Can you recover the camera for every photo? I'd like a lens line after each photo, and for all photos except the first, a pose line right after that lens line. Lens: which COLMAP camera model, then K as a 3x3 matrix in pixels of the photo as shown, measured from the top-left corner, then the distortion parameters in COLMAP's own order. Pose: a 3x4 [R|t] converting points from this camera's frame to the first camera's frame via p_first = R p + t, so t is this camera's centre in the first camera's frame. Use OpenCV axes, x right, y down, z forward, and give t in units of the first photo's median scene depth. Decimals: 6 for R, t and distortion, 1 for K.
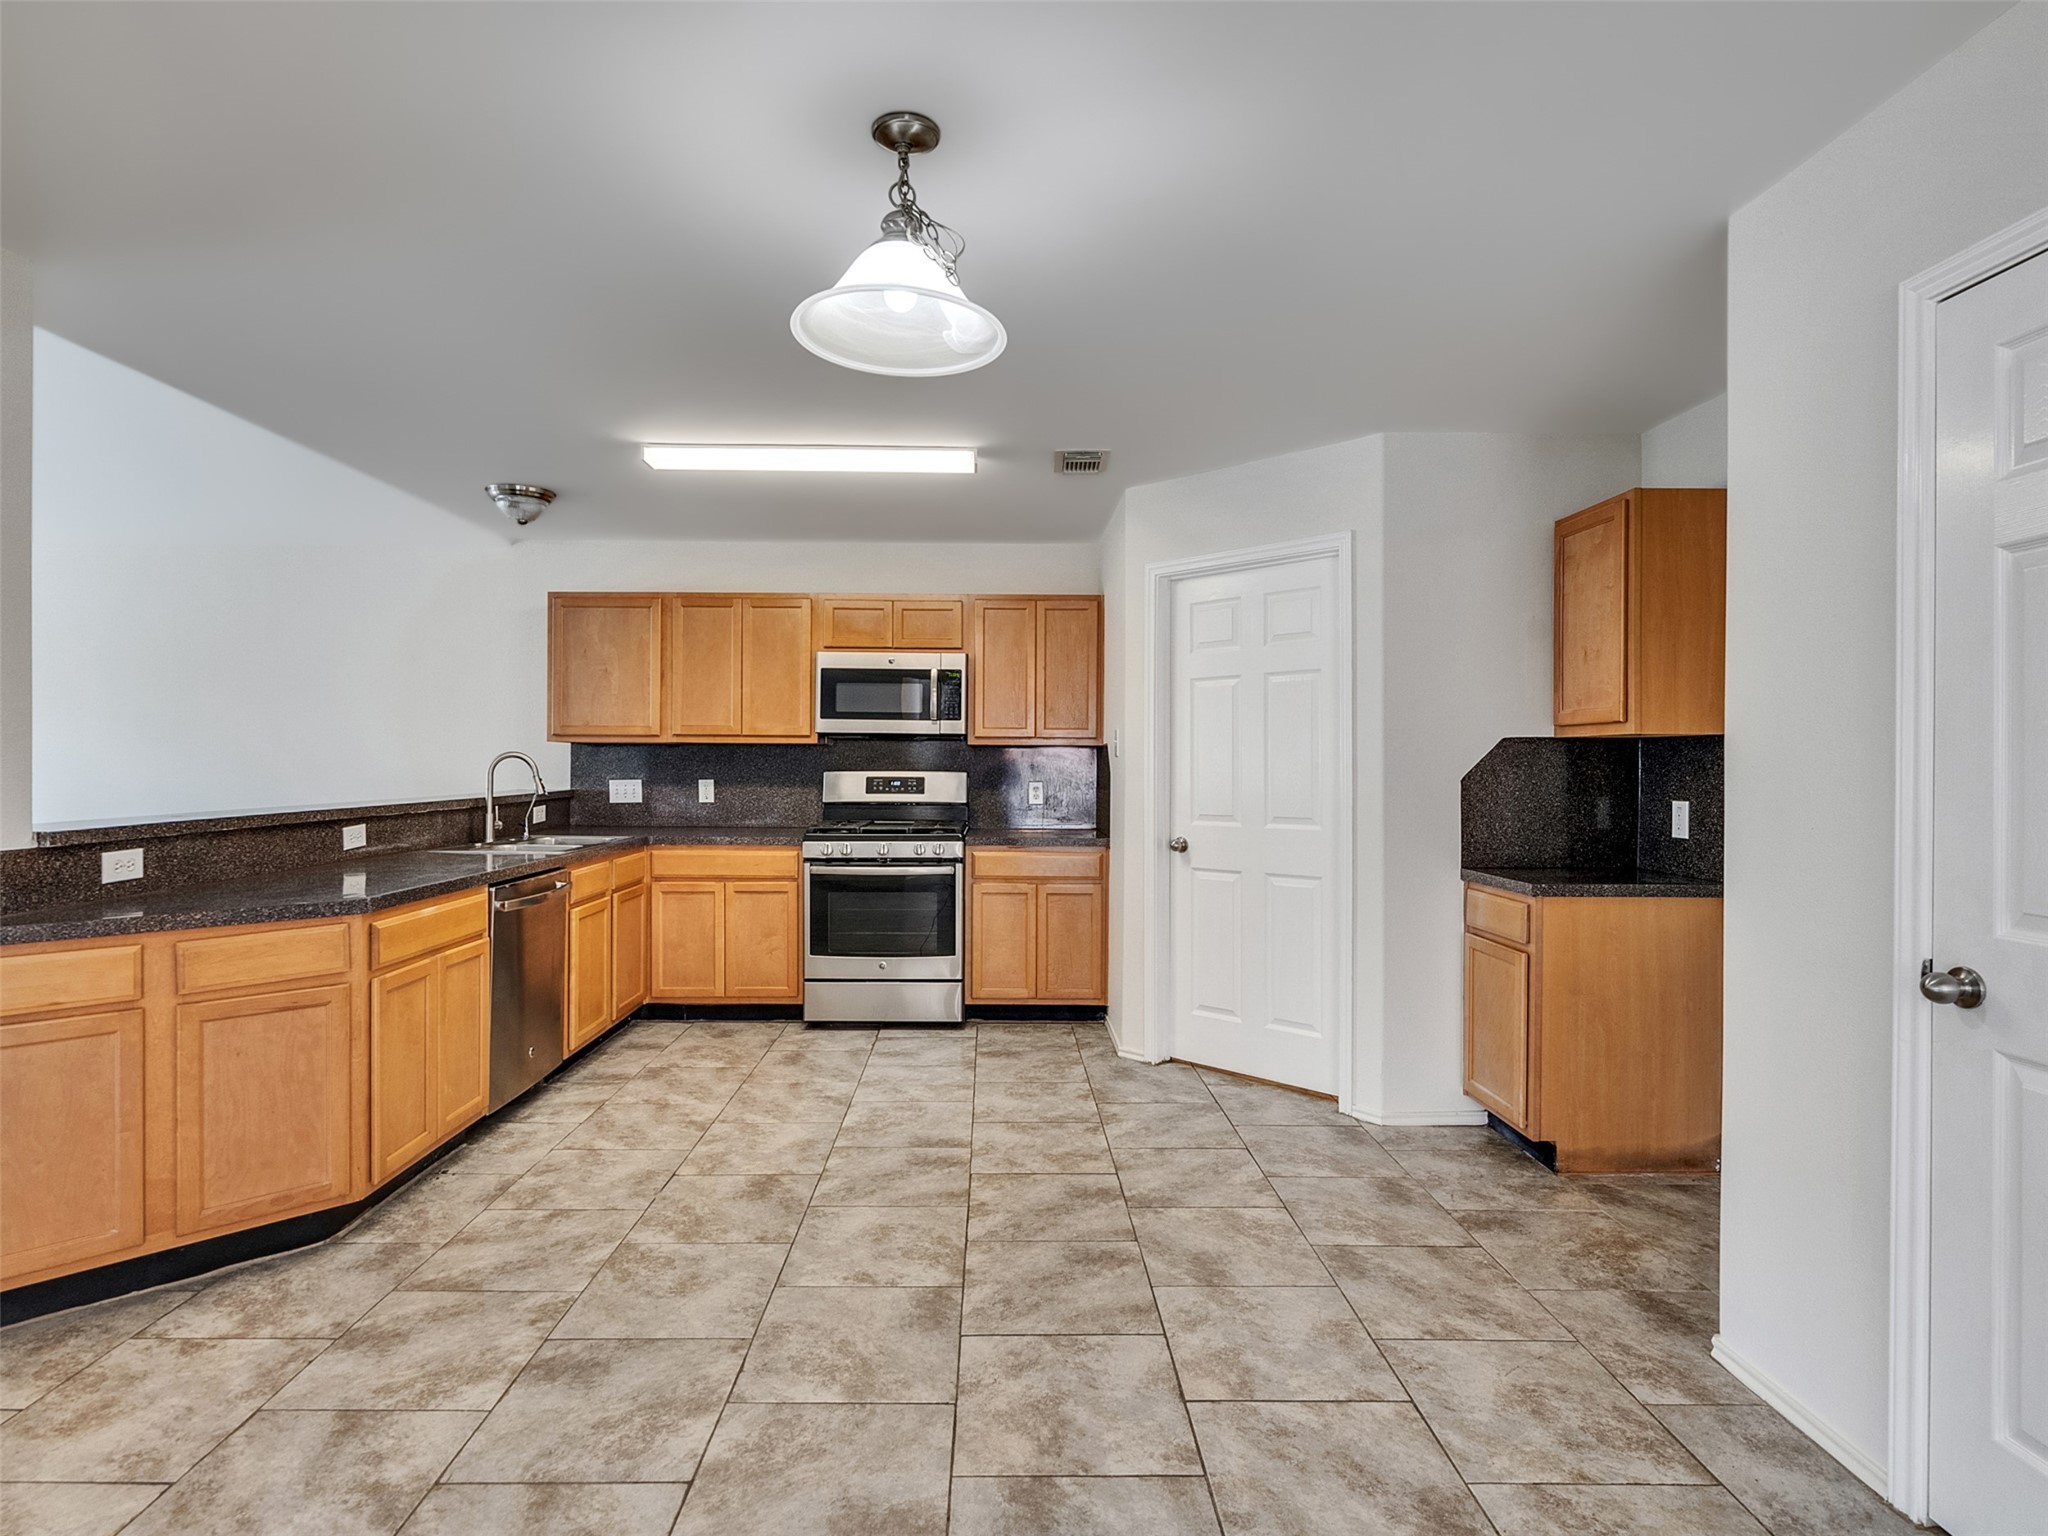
lens RADIAL K [[1047.9, 0, 1006.4], [0, 1047.9, 767.5], [0, 0, 1]] dist [-0.006359, 0.003088]
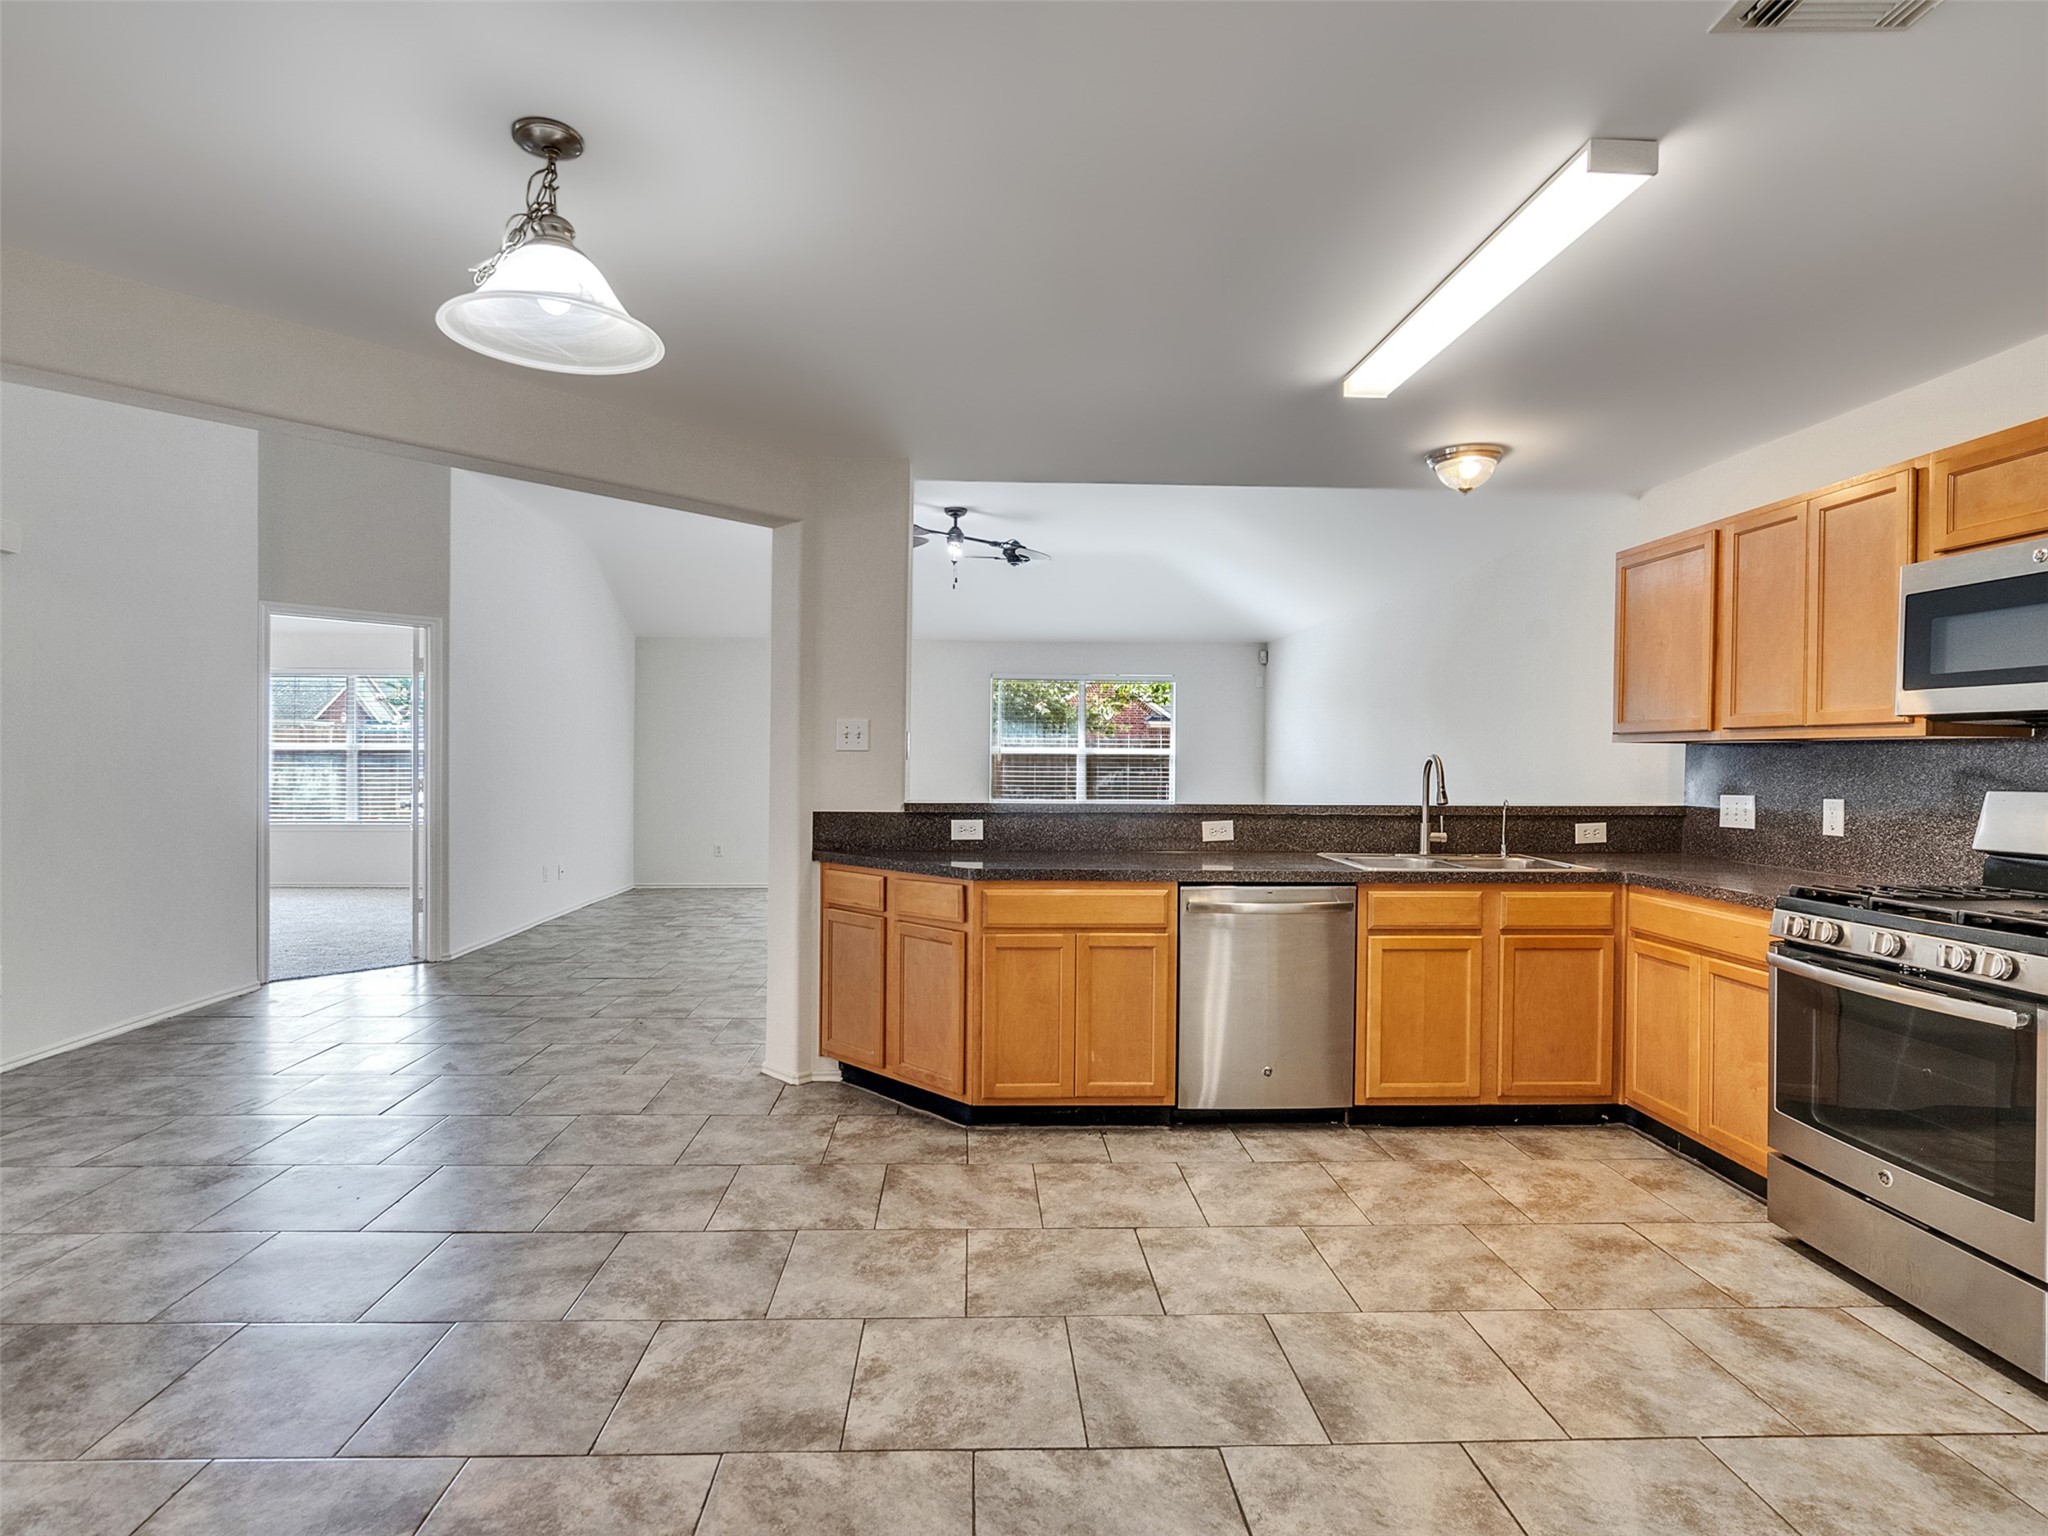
lens RADIAL K [[1049.4, 0, 997.5], [0, 1049.4, 767.9], [0, 0, 1]] dist [-0.002256, 0.001643]
pose [[0.022640, 0.005693, -0.999727, 0.510201], [-0.016399, 0.999851, 0.005322, -0.003017], [0.999609, 0.016274, 0.022730, 0.773051]]
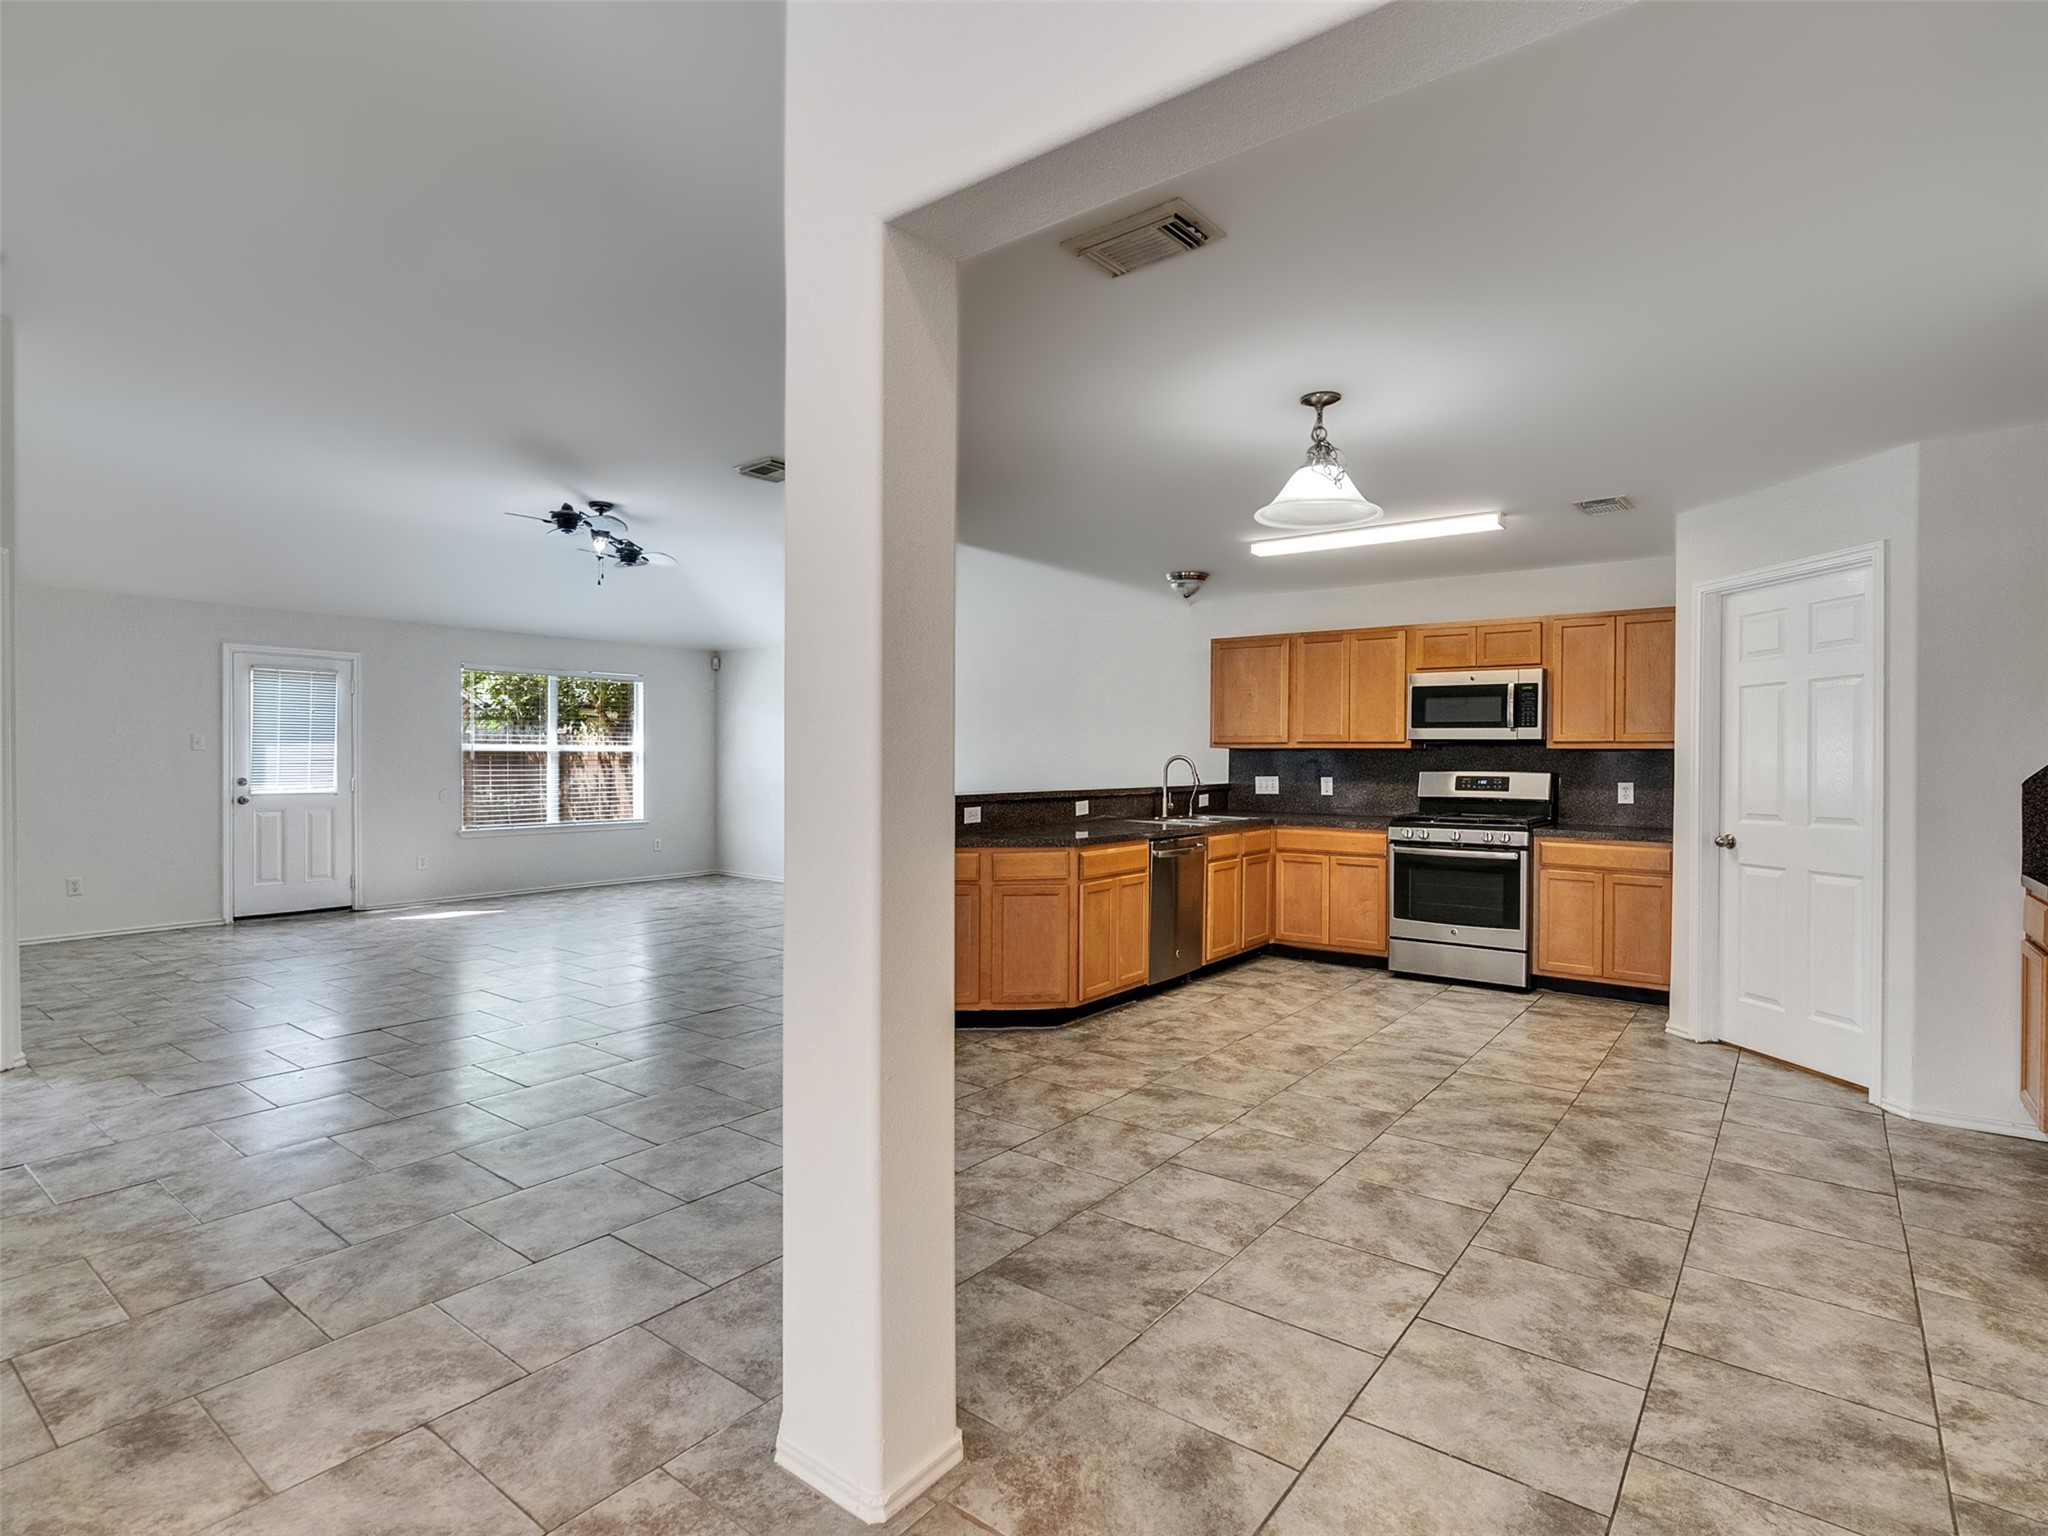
lens RADIAL K [[1047.9, 0, 1006.4], [0, 1047.9, 767.5], [0, 0, 1]] dist [-0.006359, 0.003088]
pose [[0.782825, 0.005688, -0.622216, 0.312831], [-0.007061, 0.999975, 0.000258, 0.003794], [0.622202, 0.004191, 0.782846, -0.366467]]
